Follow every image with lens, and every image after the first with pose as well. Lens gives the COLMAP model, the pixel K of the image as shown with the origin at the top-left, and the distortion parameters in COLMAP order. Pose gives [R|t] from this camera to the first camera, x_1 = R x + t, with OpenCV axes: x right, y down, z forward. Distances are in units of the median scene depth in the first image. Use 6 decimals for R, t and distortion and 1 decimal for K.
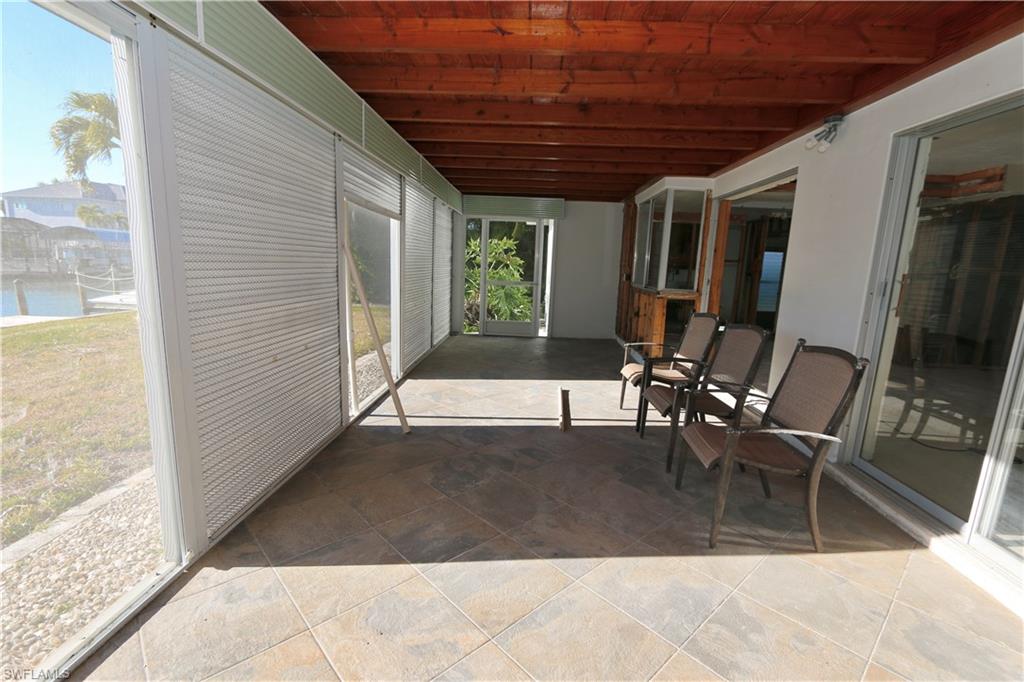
lens RADIAL K [[466.6, 0, 508.9], [0, 466.6, 344.5], [0, 0, 1]] dist [-0.016973, 0.001668]
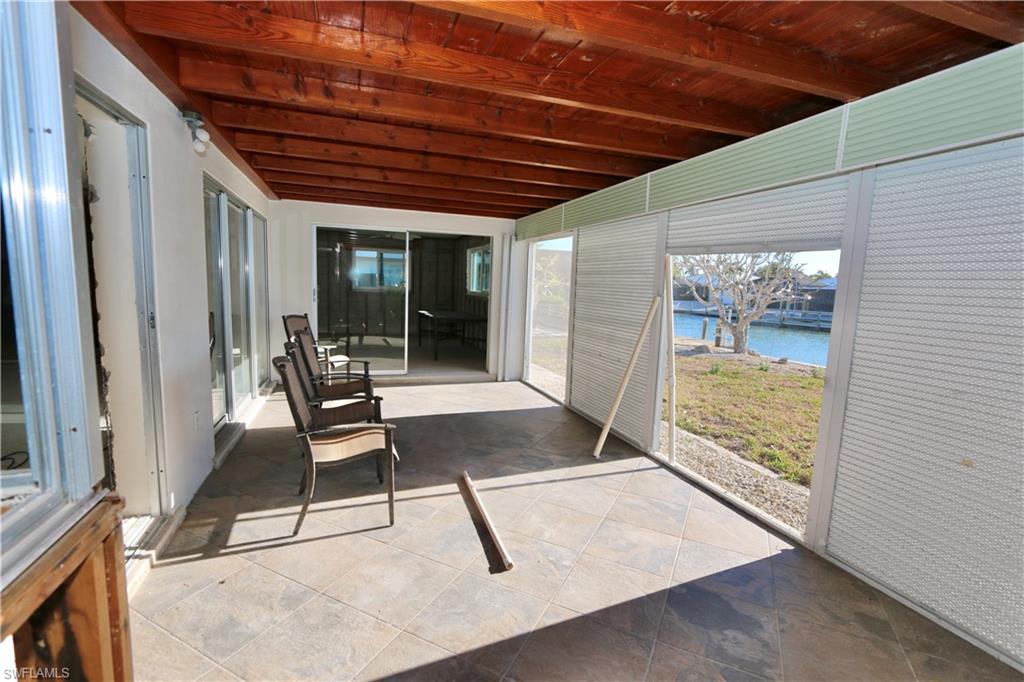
lens RADIAL K [[466.6, 0, 509.4], [0, 466.6, 345.9], [0, 0, 1]] dist [-0.016973, 0.001668]
pose [[-0.924800, -0.019187, -0.379969, 0.325933], [-0.134500, 0.950723, 0.279350, -0.281475], [0.355886, 0.309449, -0.881809, 1.474456]]
